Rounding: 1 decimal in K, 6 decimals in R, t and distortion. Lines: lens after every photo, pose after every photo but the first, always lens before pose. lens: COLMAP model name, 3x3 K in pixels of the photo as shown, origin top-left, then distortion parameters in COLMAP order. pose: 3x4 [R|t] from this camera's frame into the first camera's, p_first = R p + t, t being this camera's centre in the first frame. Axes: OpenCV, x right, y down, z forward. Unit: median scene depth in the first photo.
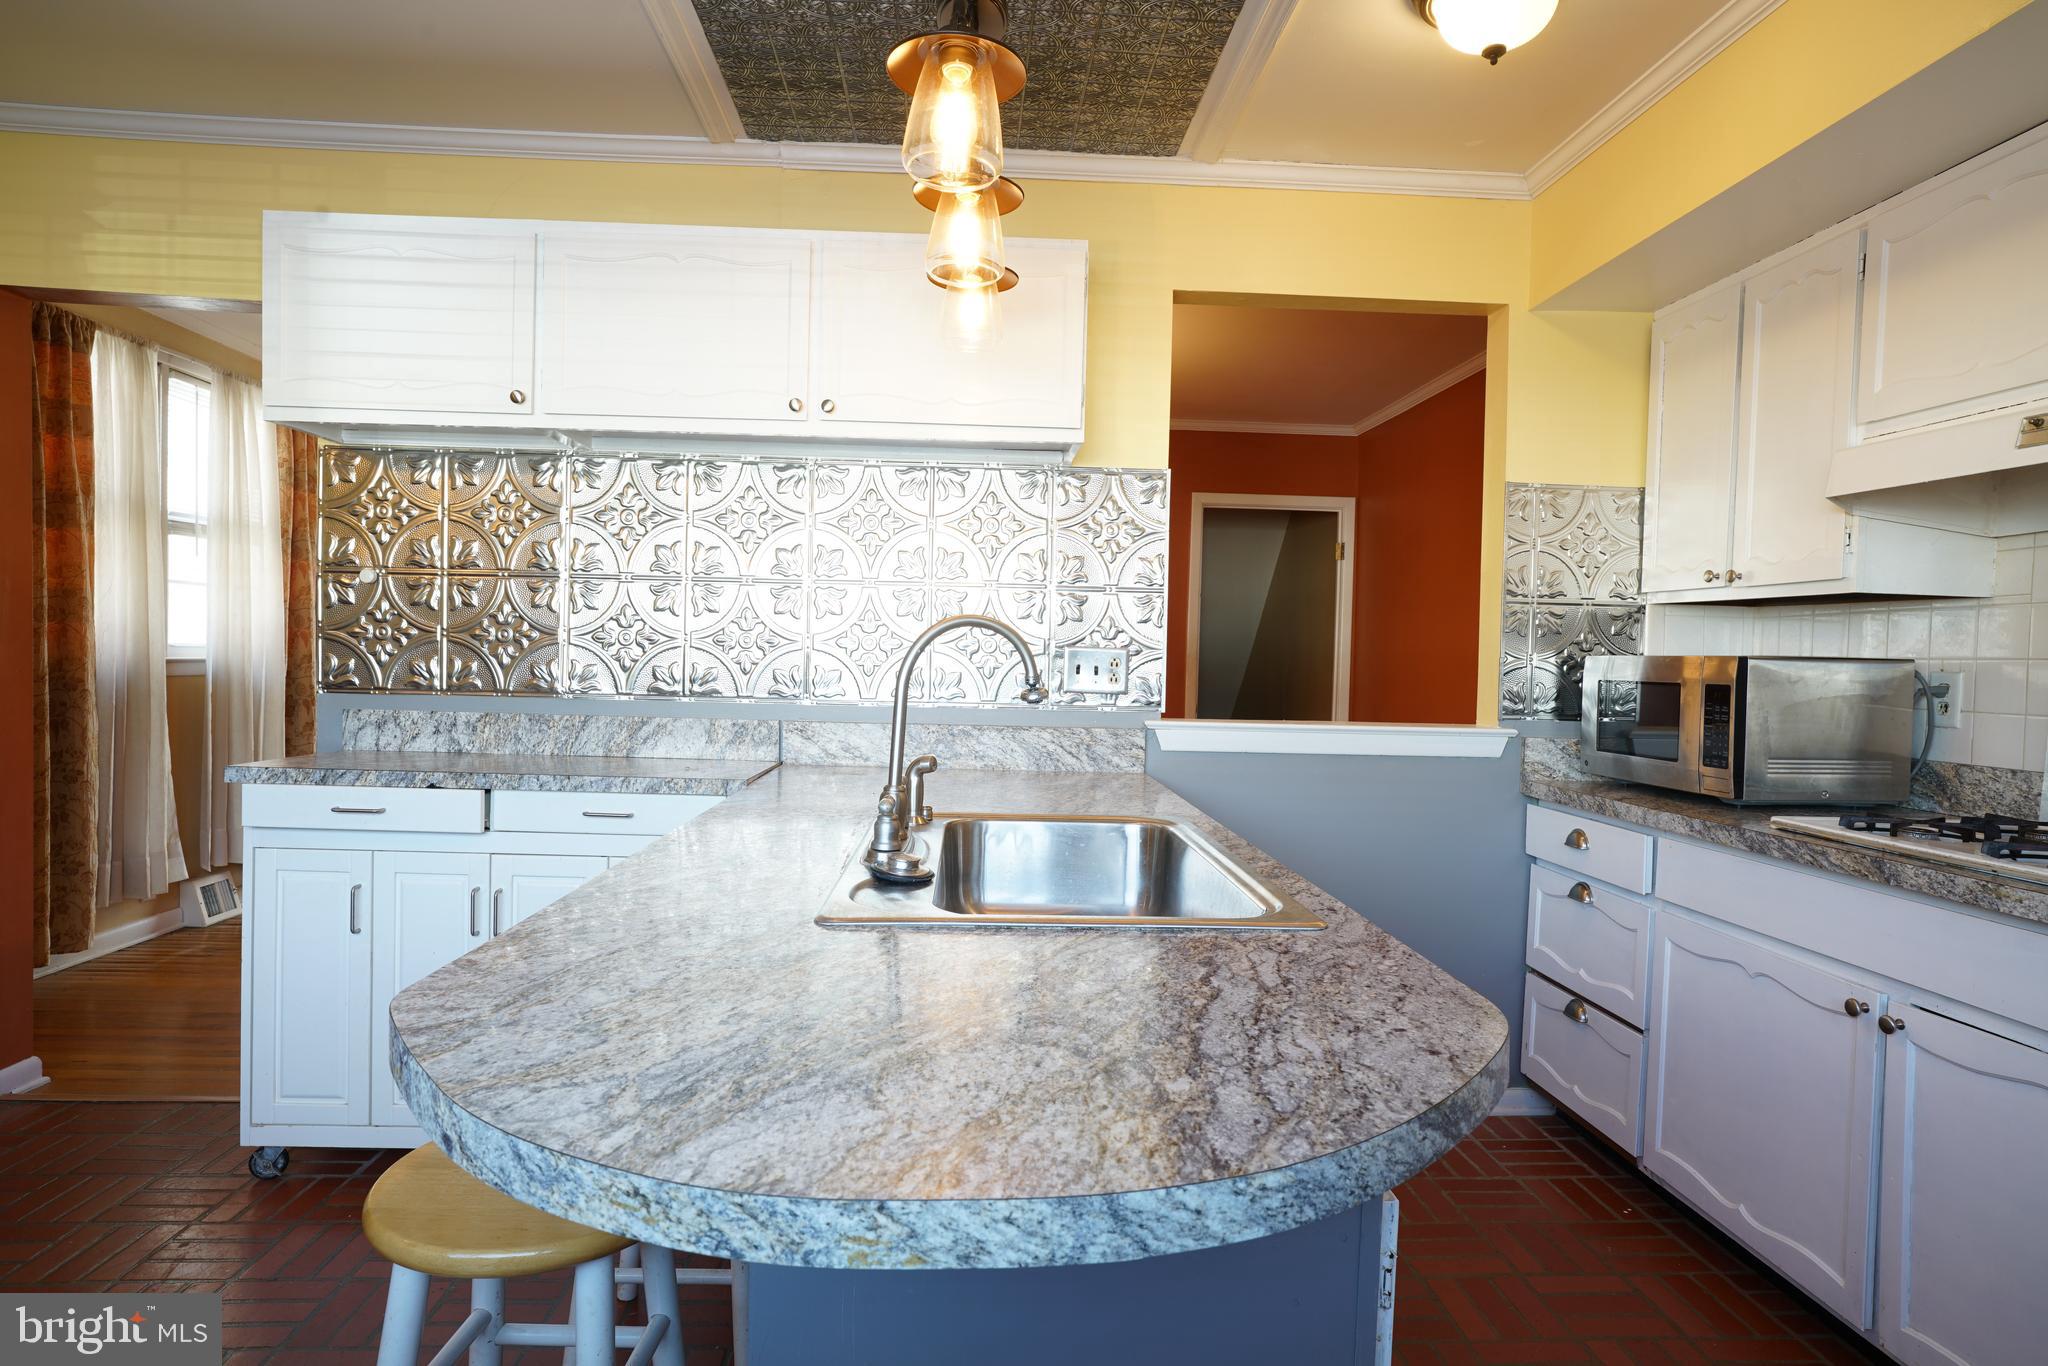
lens RADIAL K [[1109.4, 0, 1013.1], [0, 1109.4, 686.2], [0, 0, 1]] dist [-0.044775, 0.022556]
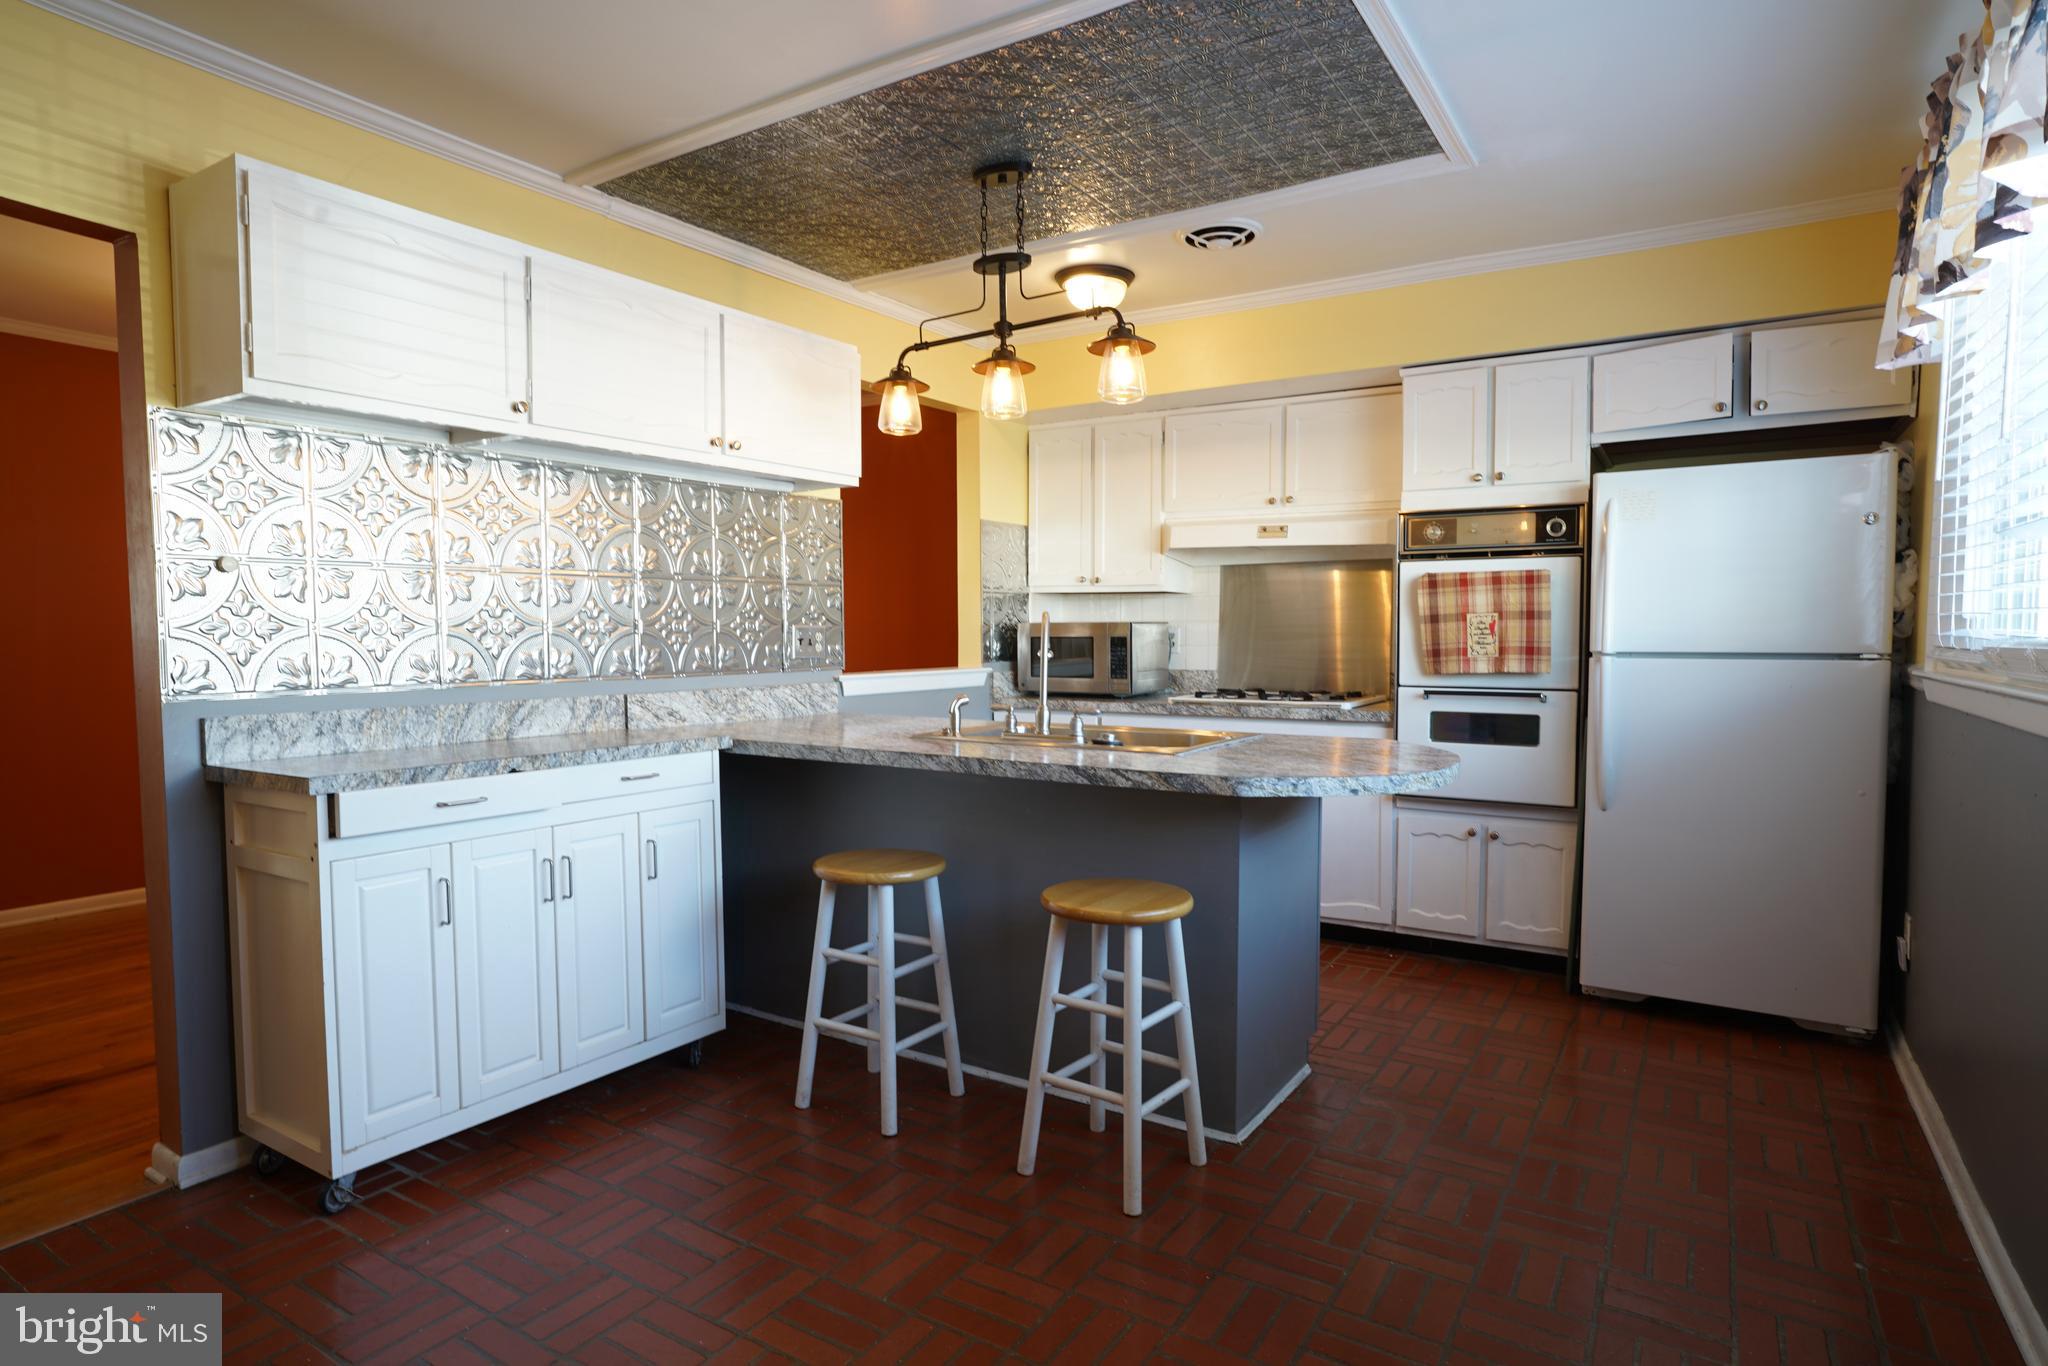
lens RADIAL K [[1109.4, 0, 1013.2], [0, 1109.4, 690.0], [0, 0, 1]] dist [-0.044775, 0.022556]
pose [[0.587090, -0.070749, 0.806424, -0.913653], [0.042396, 0.997494, 0.056646, -0.022727], [-0.808410, 0.000933, 0.588619, -0.023789]]
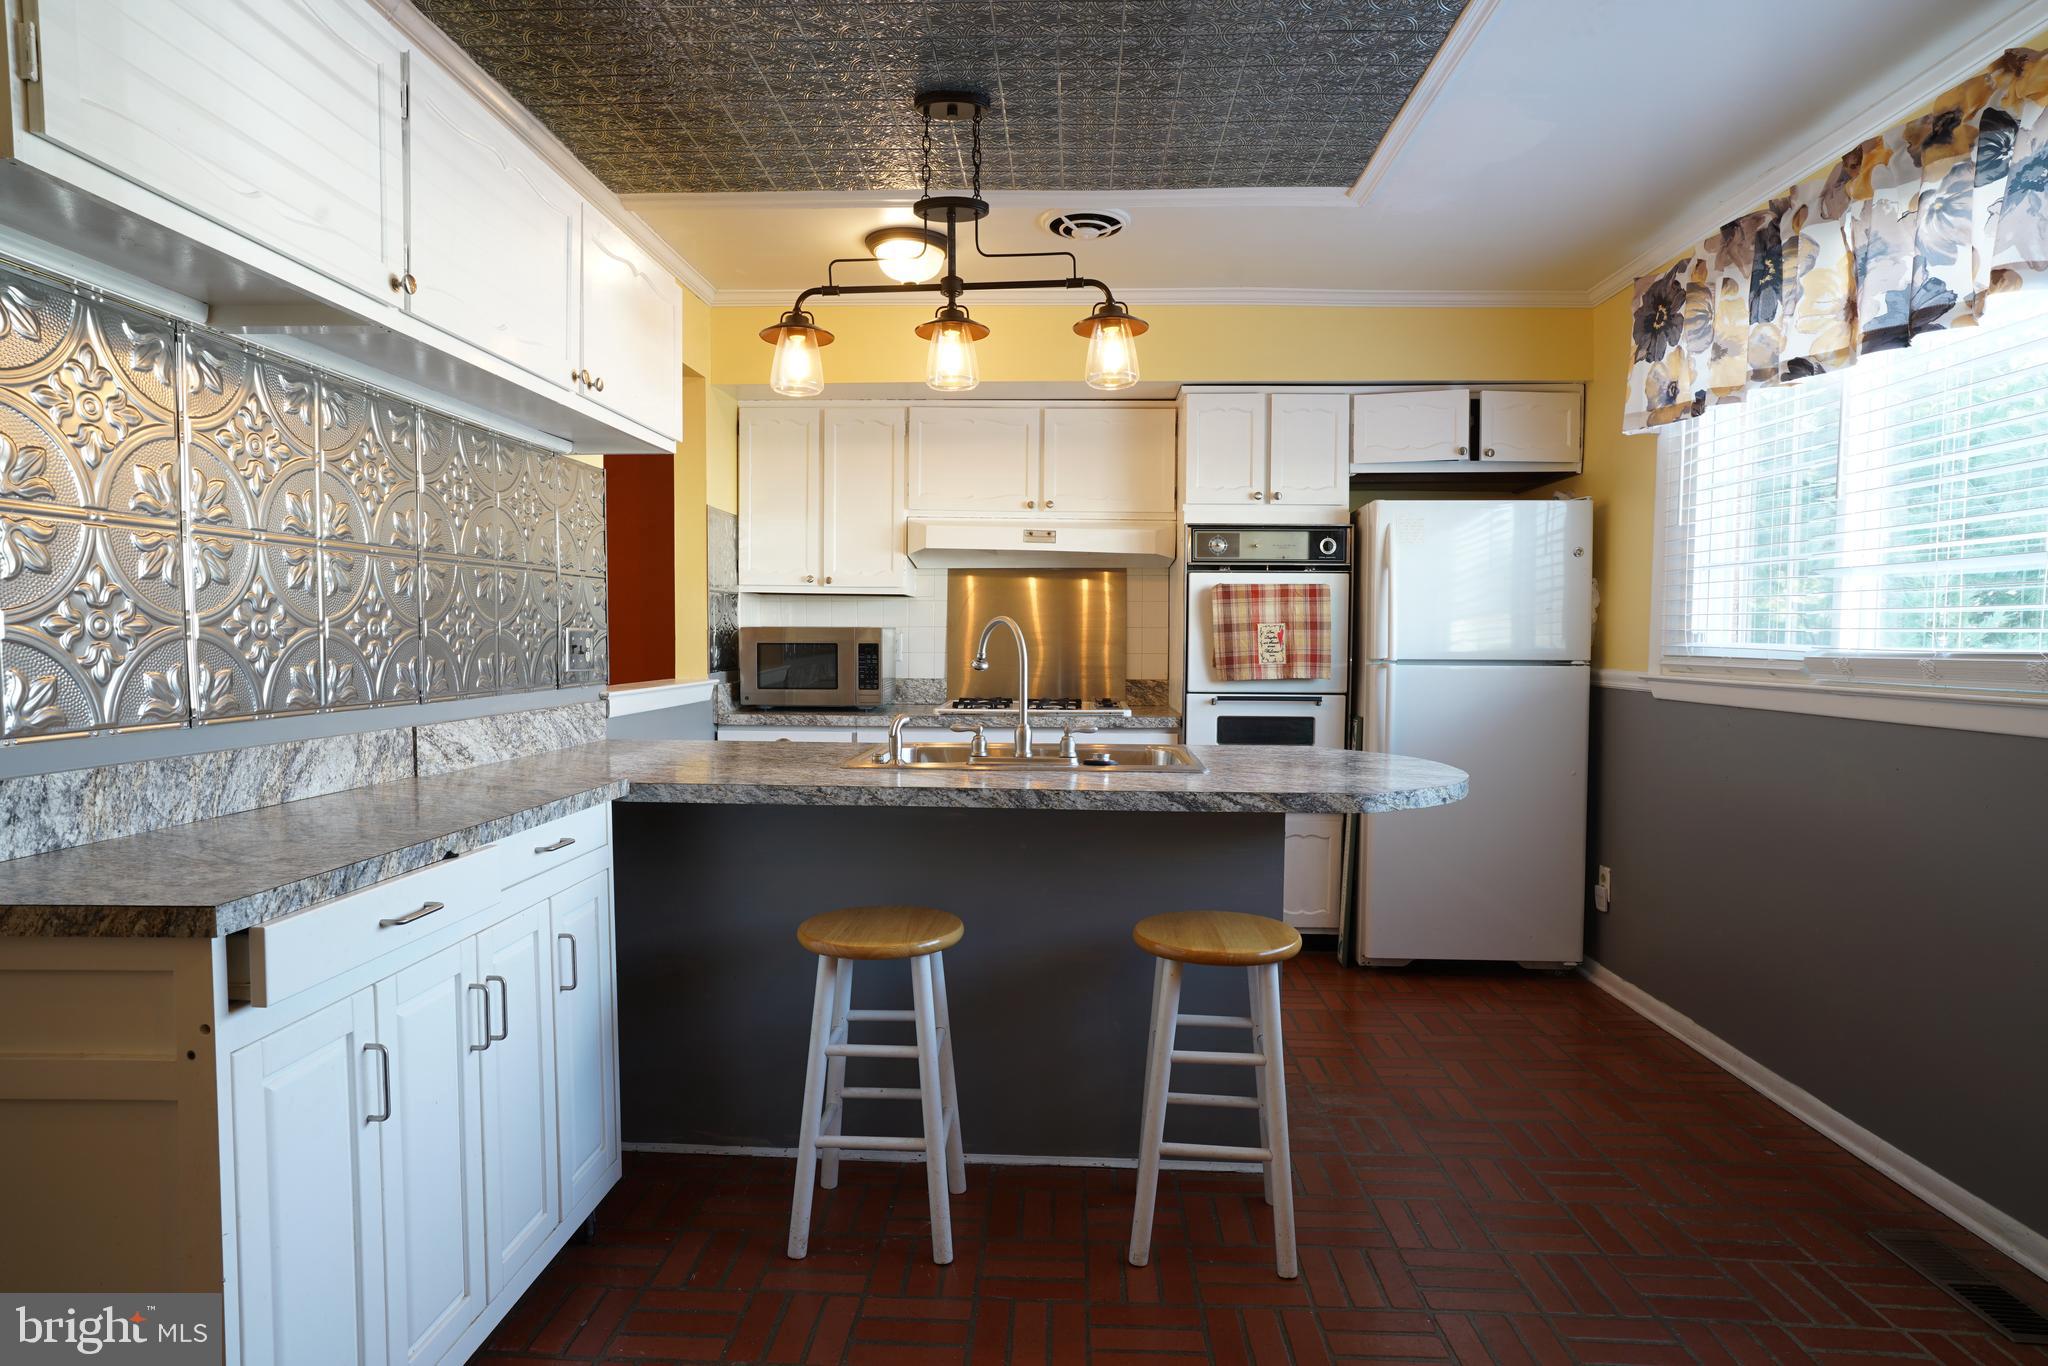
lens RADIAL K [[1109.4, 0, 1014.8], [0, 1109.4, 690.4], [0, 0, 1]] dist [-0.044775, 0.022556]
pose [[0.101543, -0.074396, 0.992045, -0.959751], [0.027251, 0.997034, 0.071981, -0.041051], [-0.994458, 0.019725, 0.103269, 0.479084]]
